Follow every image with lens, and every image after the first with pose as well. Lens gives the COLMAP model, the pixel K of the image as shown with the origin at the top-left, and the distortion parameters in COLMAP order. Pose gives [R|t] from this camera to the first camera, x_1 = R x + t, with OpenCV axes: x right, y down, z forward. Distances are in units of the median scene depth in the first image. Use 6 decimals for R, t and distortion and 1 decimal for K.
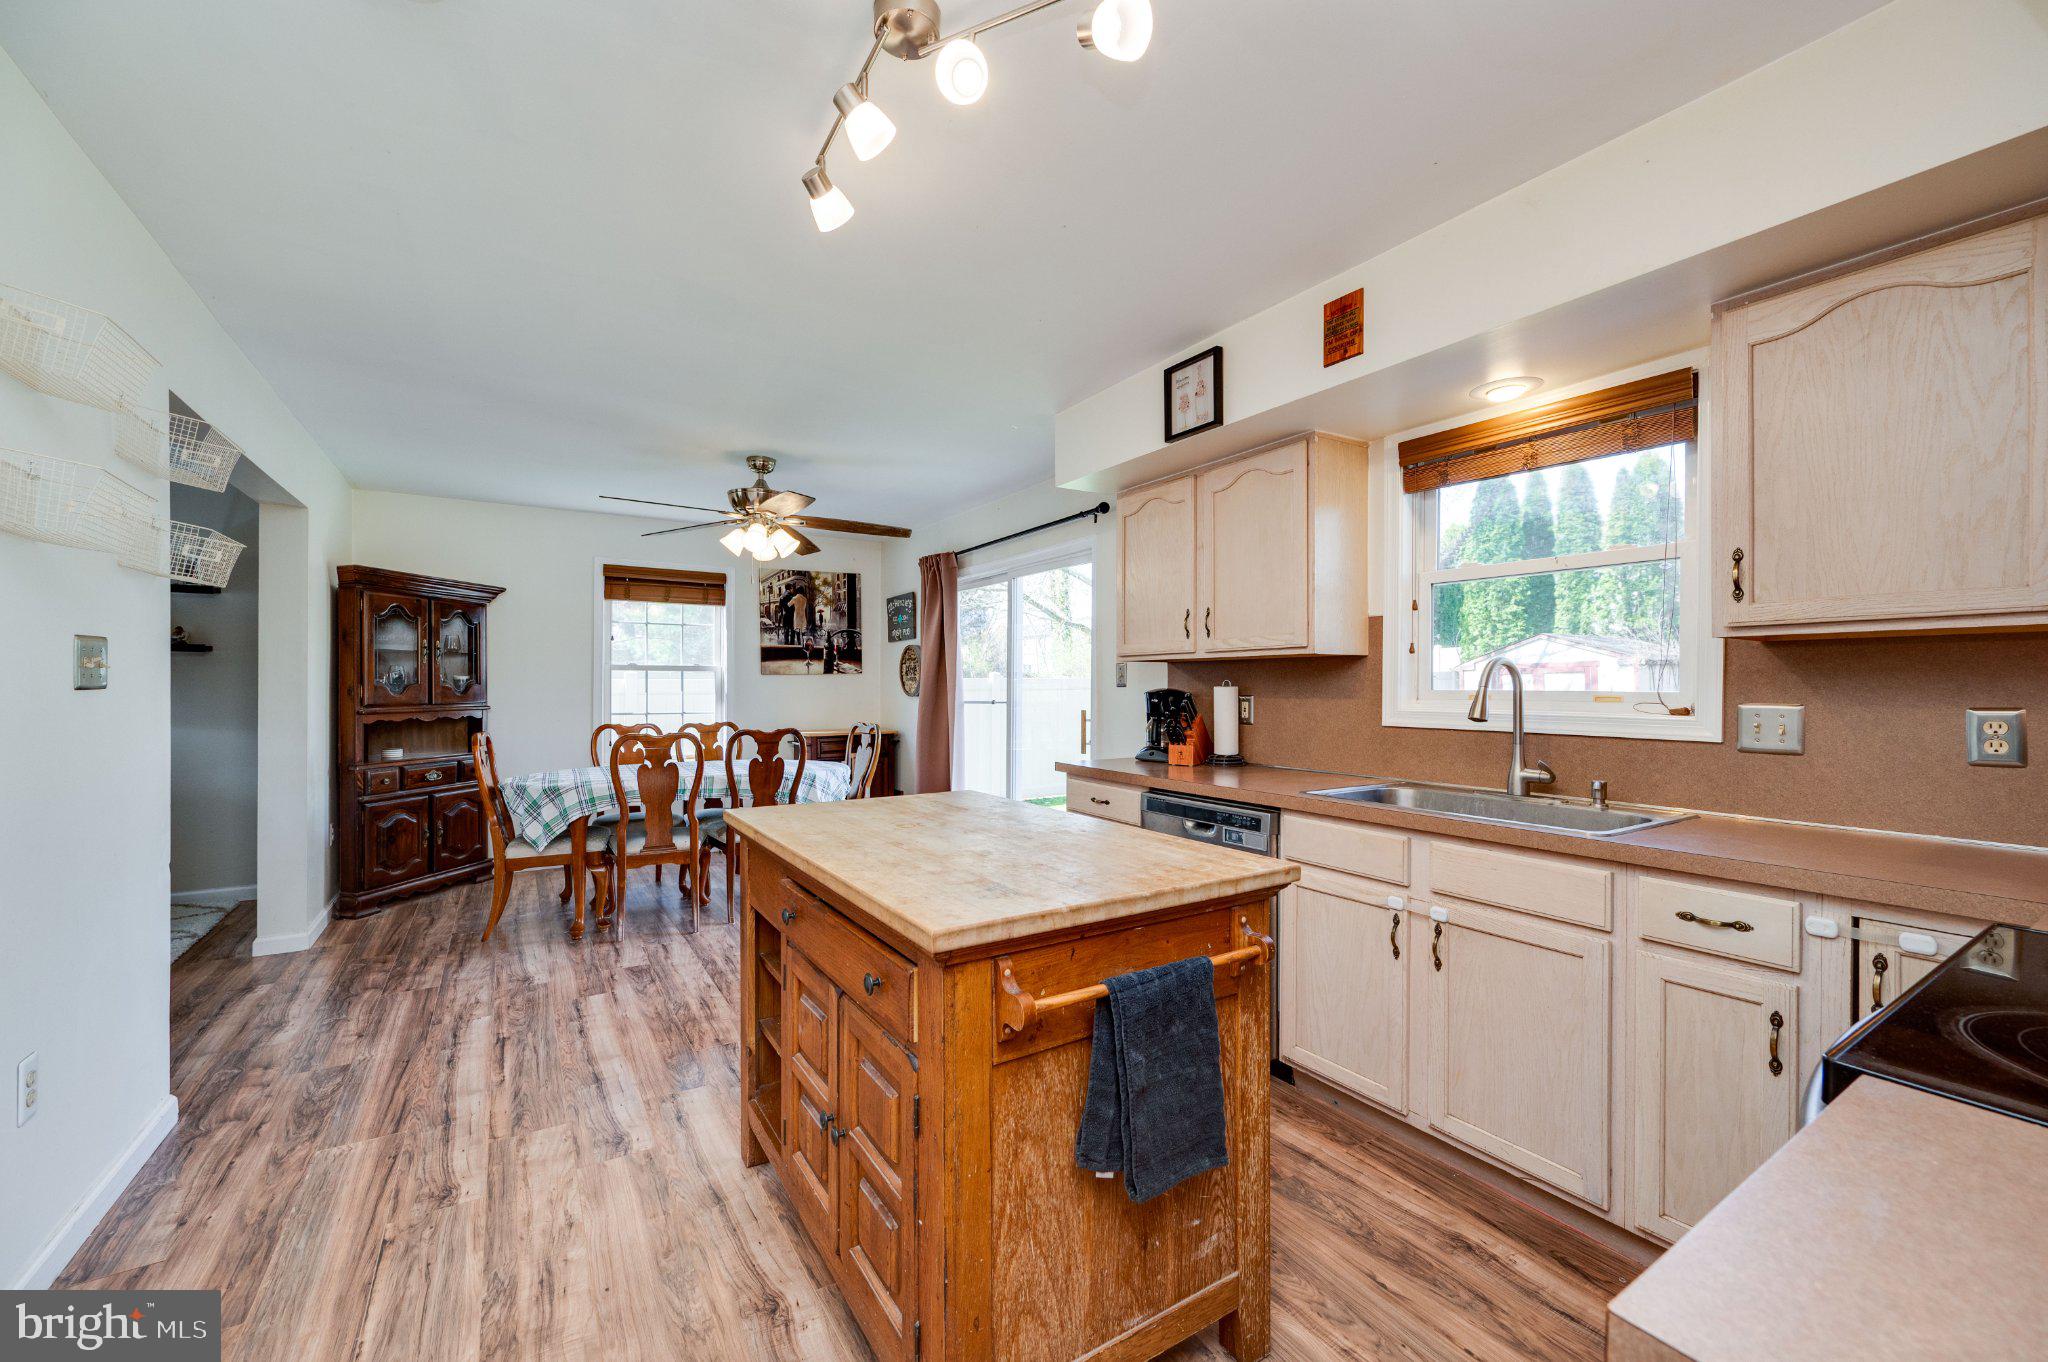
lens RADIAL K [[802.0, 0, 1028.4], [0, 802.0, 687.6], [0, 0, 1]] dist [-0.002377, -0.000033]
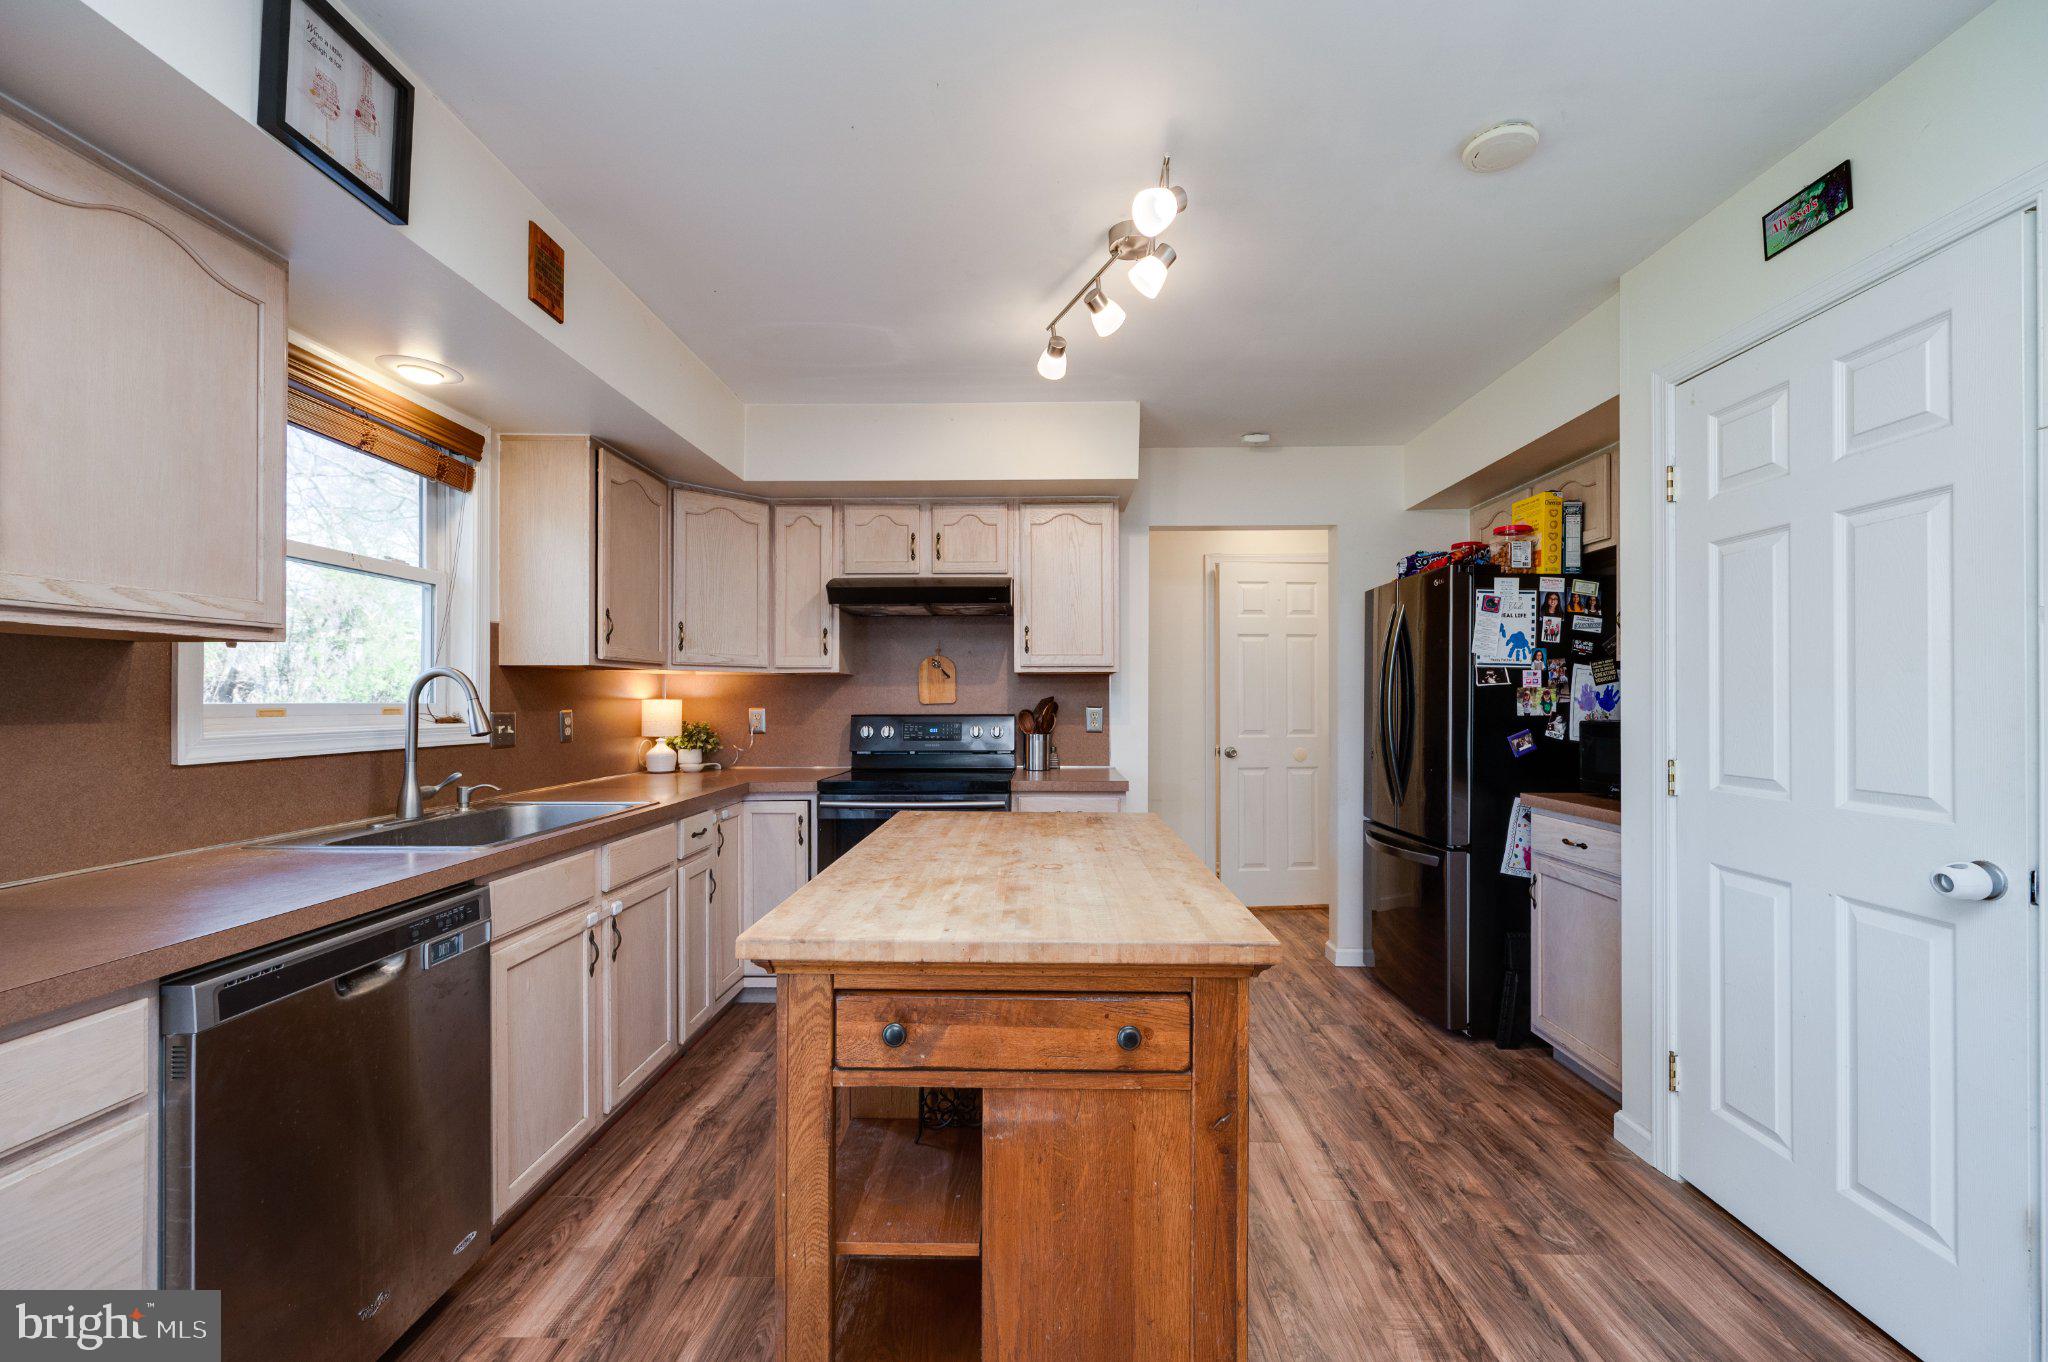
lens RADIAL K [[823.0, 0, 1028.9], [0, 823.0, 695.3], [0, 0, 1]] dist [-0.001177, -0.000016]
pose [[-0.830282, -0.000010, 0.557343, -0.421066], [-0.001239, 0.999998, -0.001828, -0.003541], [-0.557342, -0.002209, -0.830280, 1.183771]]
